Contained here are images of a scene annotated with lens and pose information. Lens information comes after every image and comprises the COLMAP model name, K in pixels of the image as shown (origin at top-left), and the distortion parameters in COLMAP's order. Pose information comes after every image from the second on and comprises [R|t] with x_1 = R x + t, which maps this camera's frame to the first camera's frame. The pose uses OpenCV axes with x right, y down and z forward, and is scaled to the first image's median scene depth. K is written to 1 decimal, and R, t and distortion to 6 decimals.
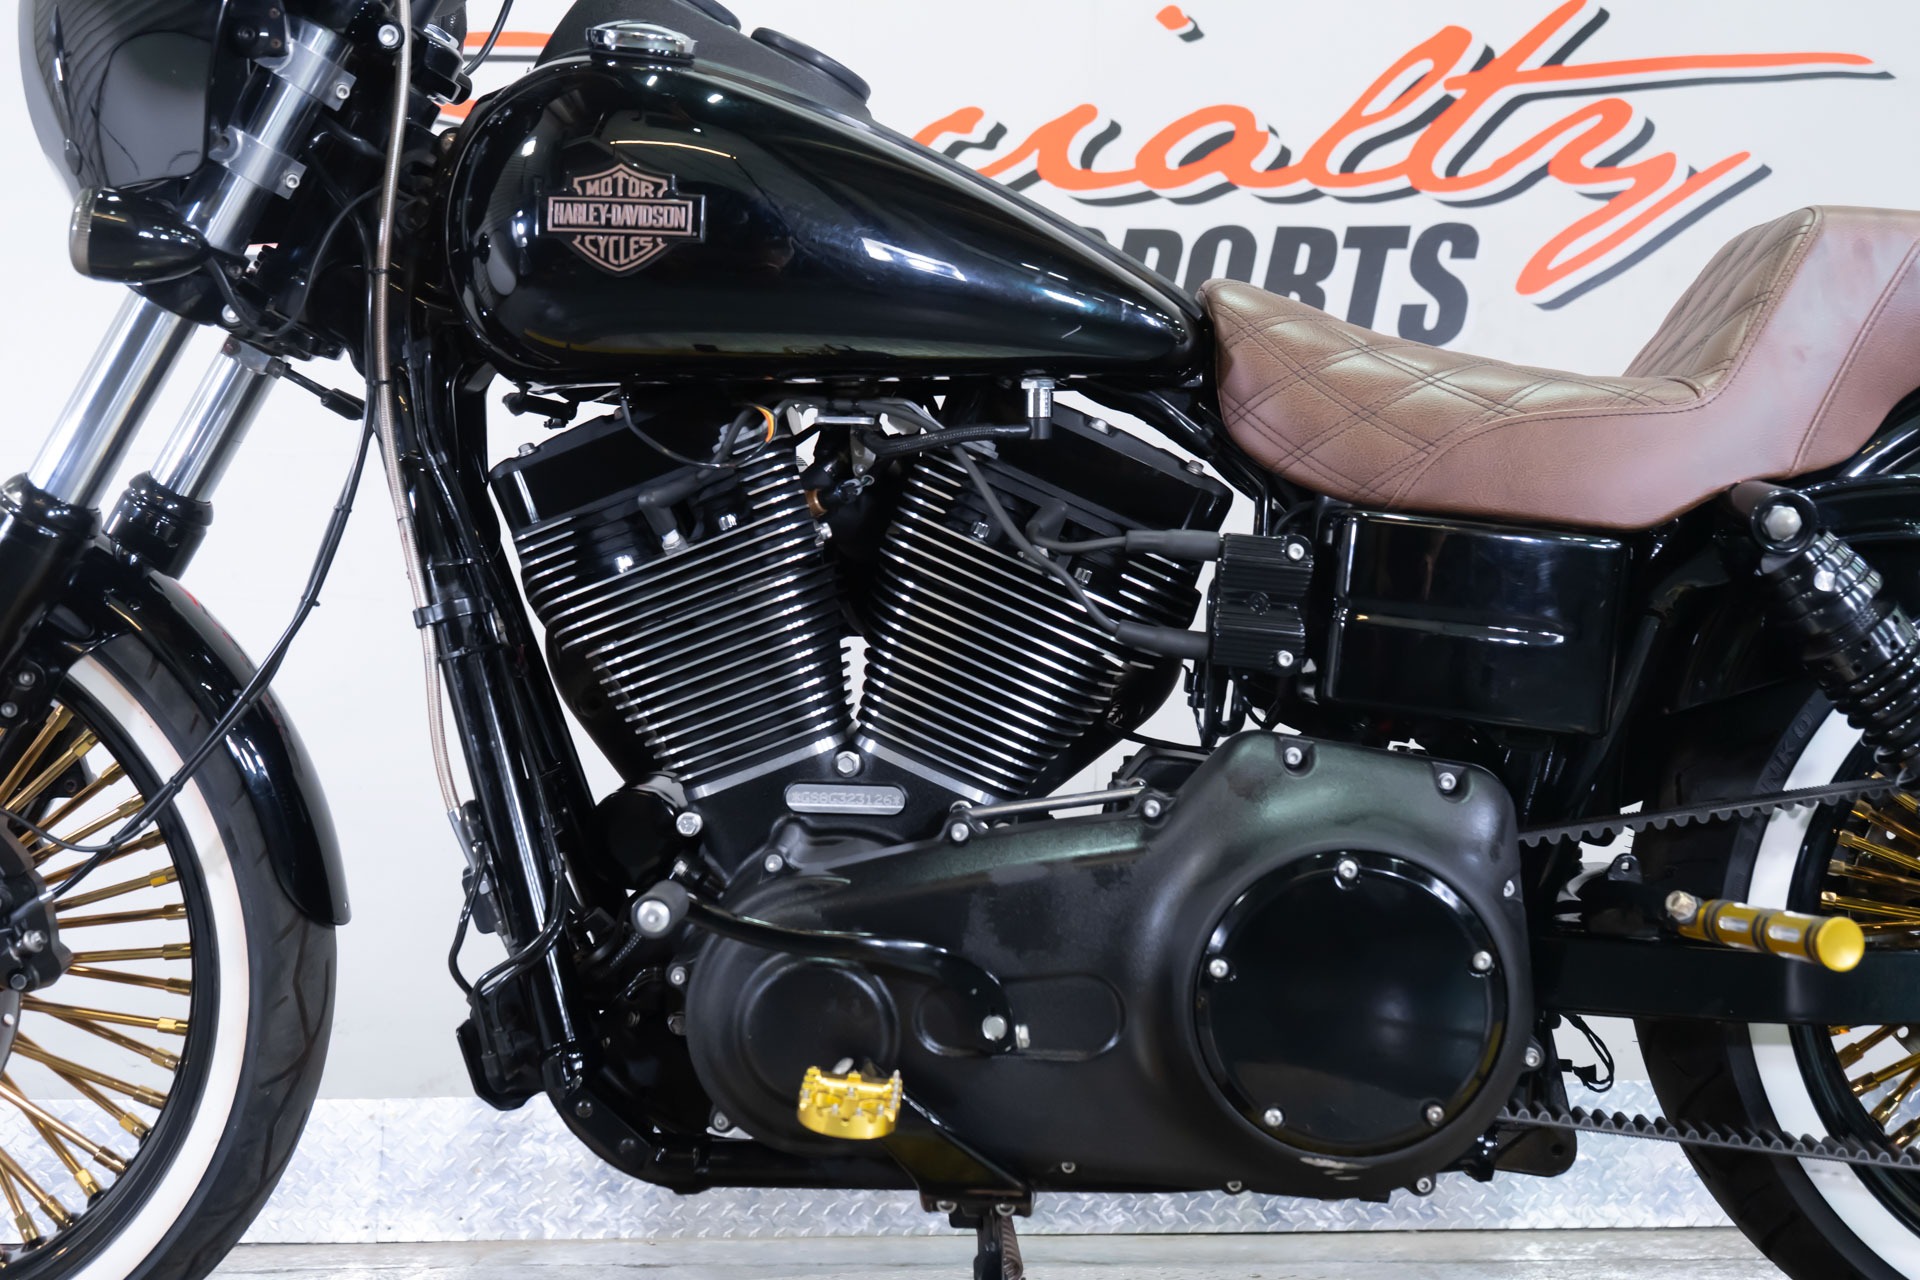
lens RADIAL K [[2046.7, 0, 961.3], [0, 2046.7, 619.7], [0, 0, 1]] dist [-0.003670, 0.000000]
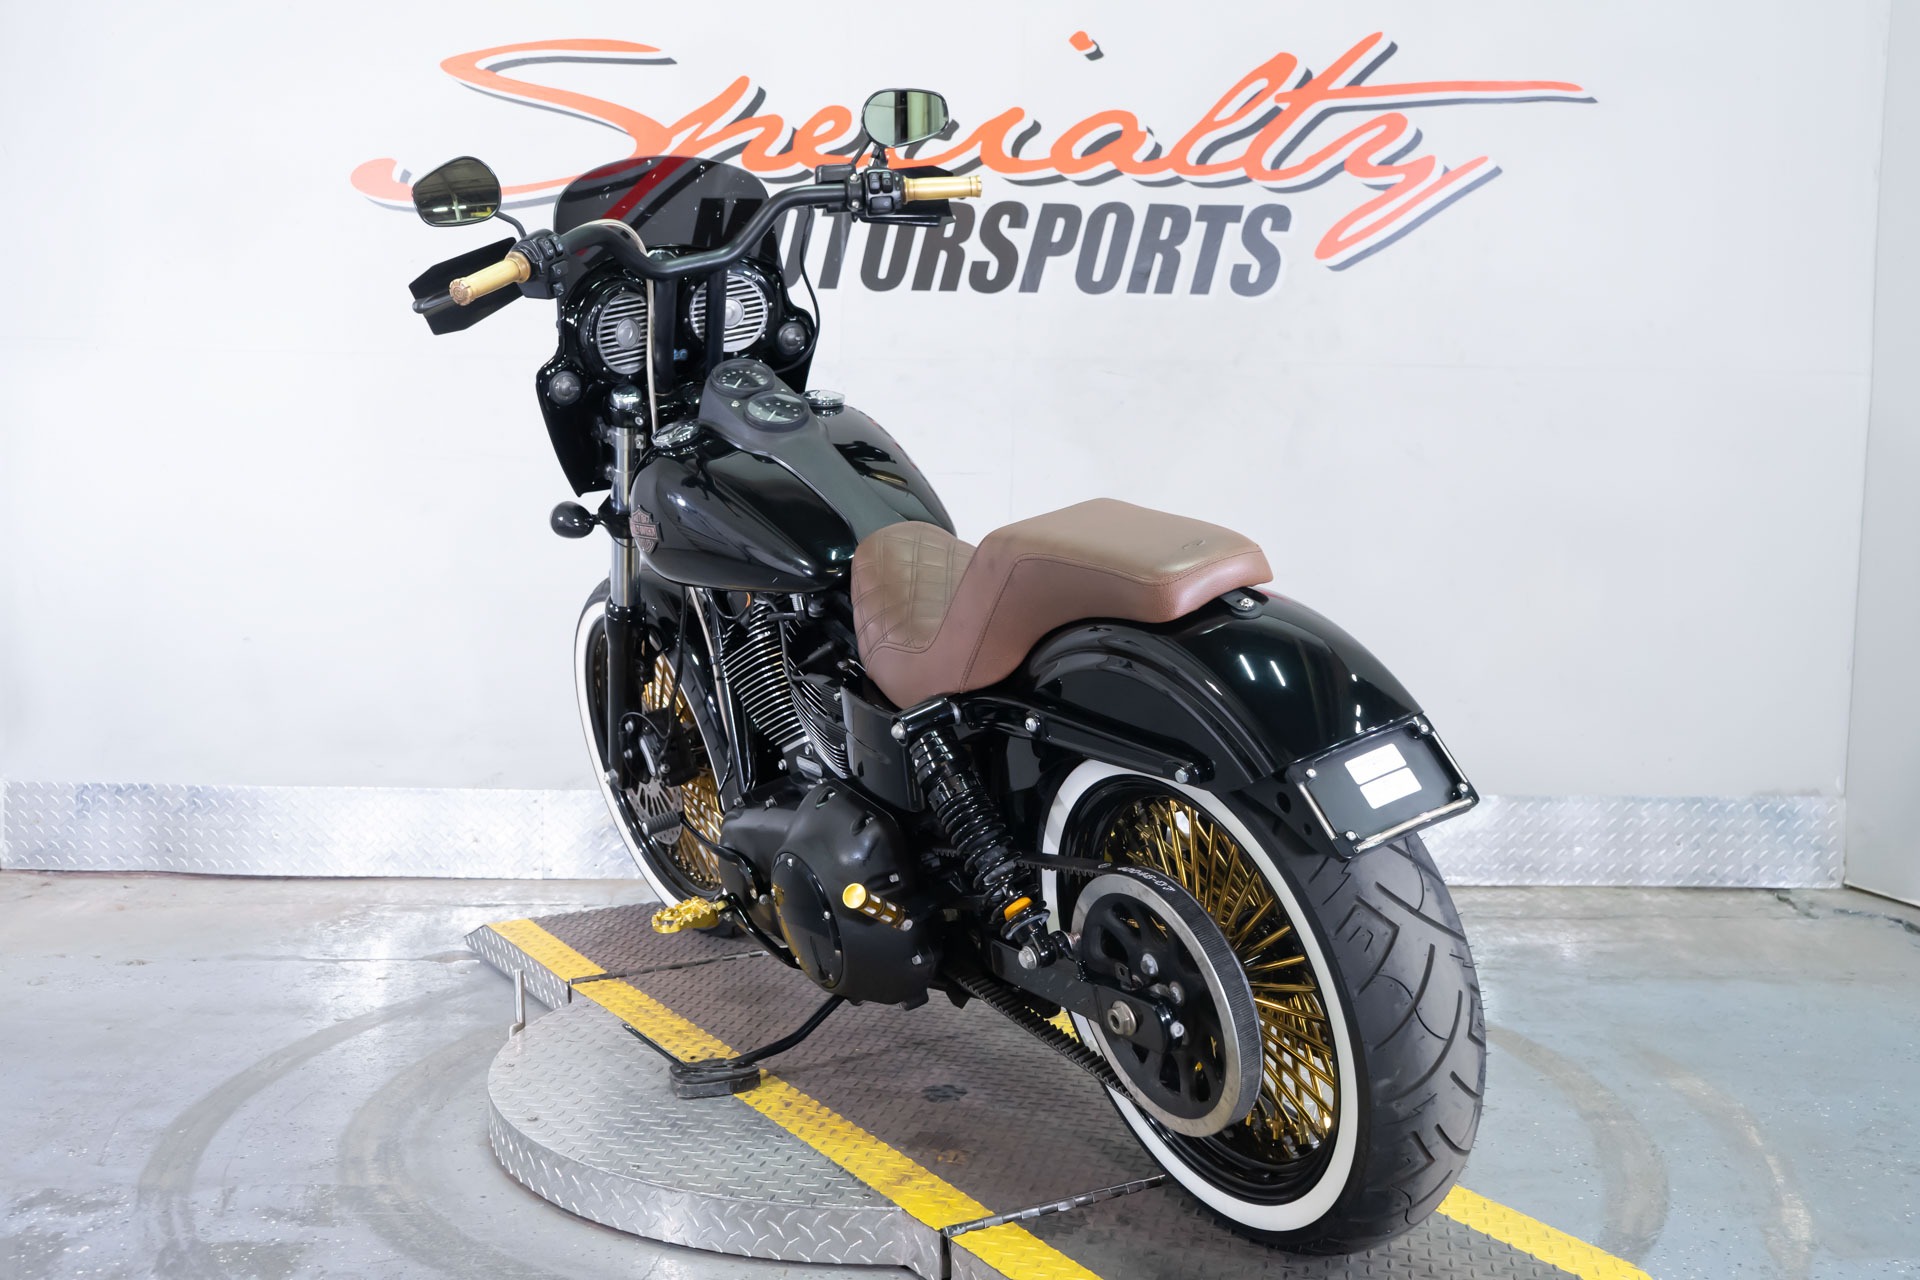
lens RADIAL K [[1935.4, 0, 976.4], [0, 1935.4, 636.6], [0, 0, 1]] dist [0.002765, 0.000000]
pose [[0.999825, 0.015500, 0.010433, 0.057553], [-0.017620, 0.967957, 0.250498, -0.522637], [-0.006215, -0.250638, 0.968061, -0.808525]]
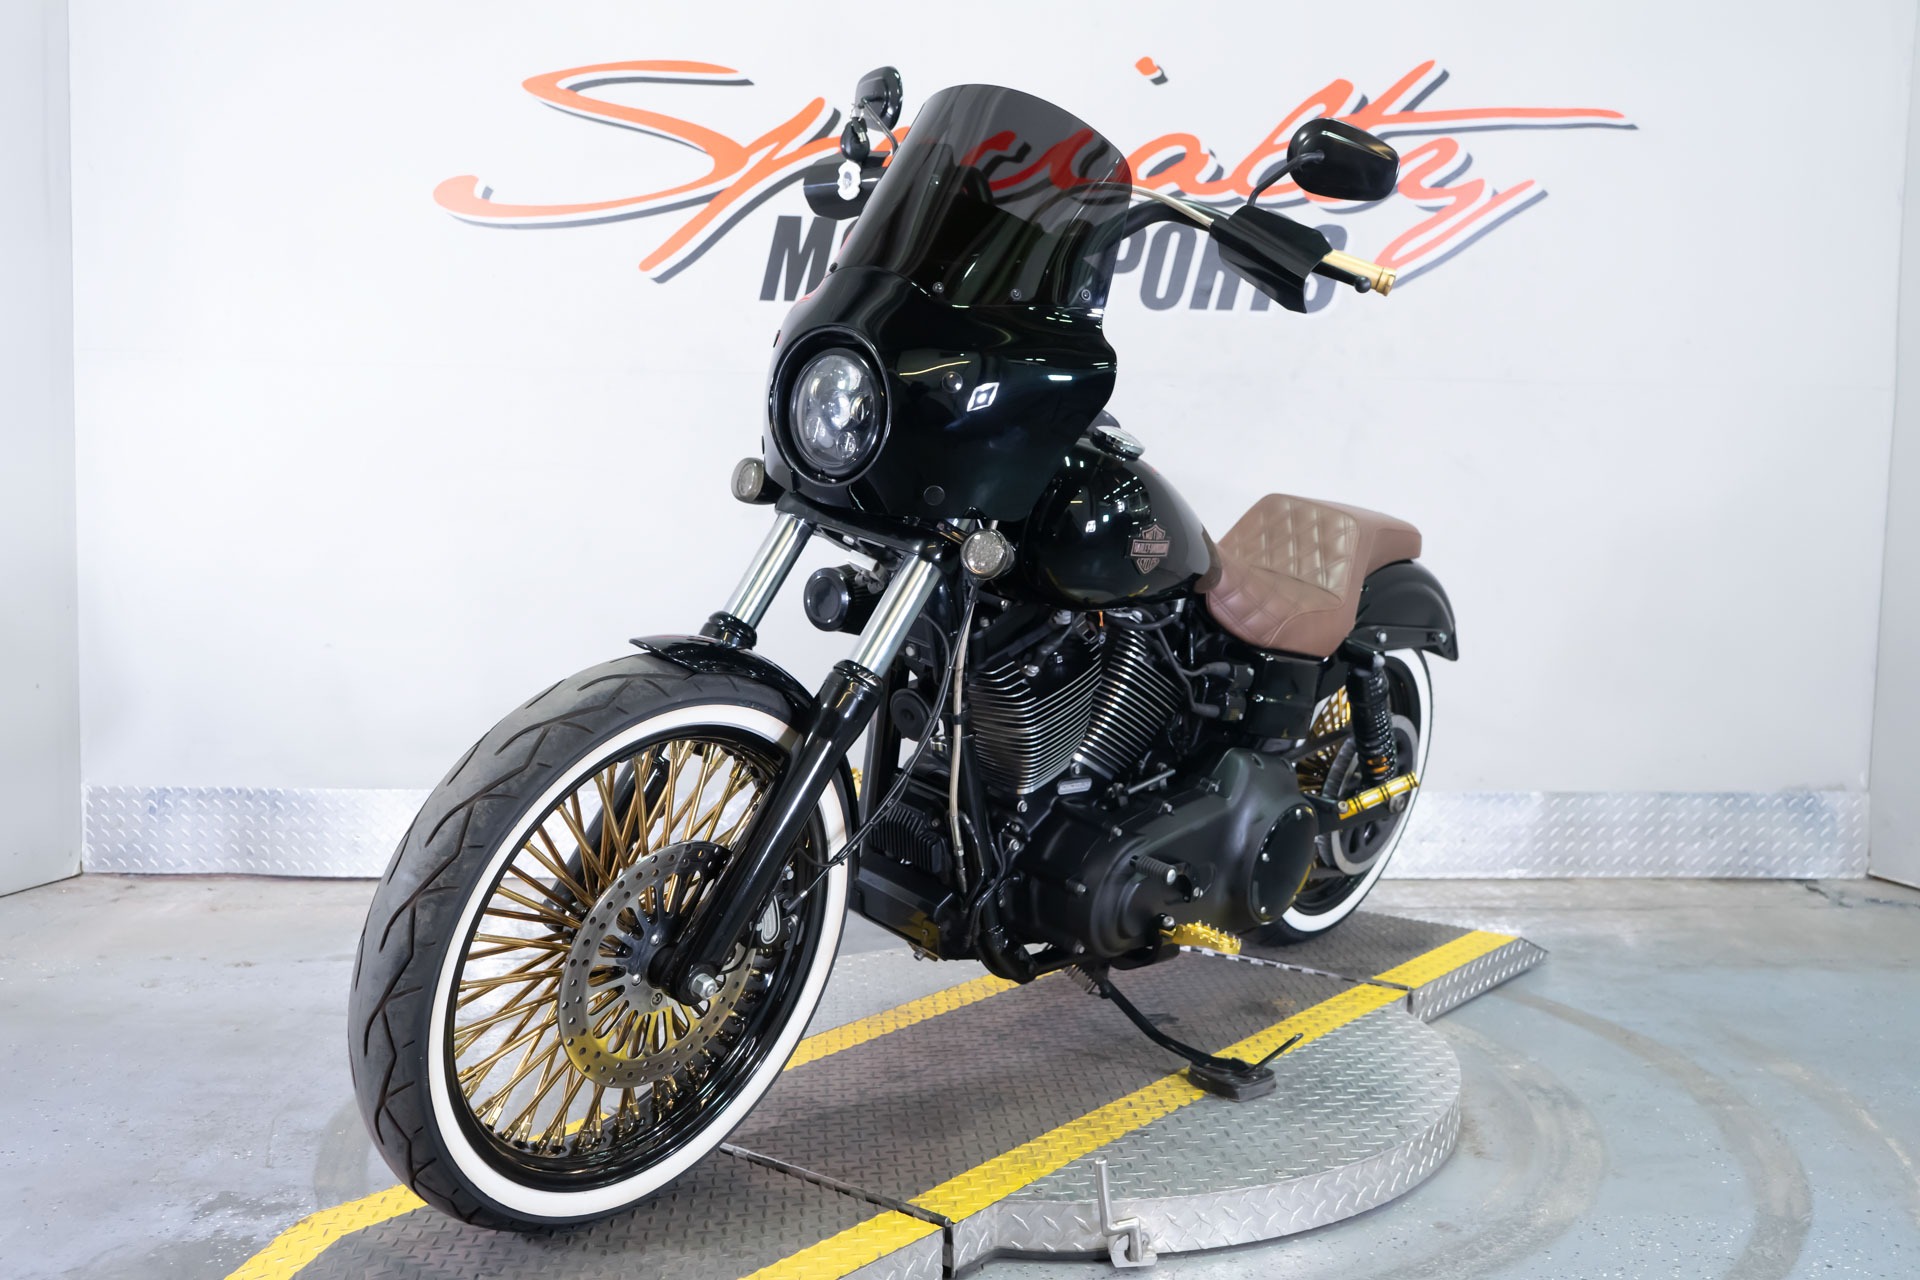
lens RADIAL K [[1849.8, 0, 972.3], [0, 1849.8, 635.3], [0, 0, 1]] dist [0.002999, 0.000000]
pose [[0.998851, 0.013049, 0.046107, -0.163210], [-0.024078, 0.968589, 0.247500, -0.511248], [-0.041429, -0.248326, 0.967790, -0.767482]]
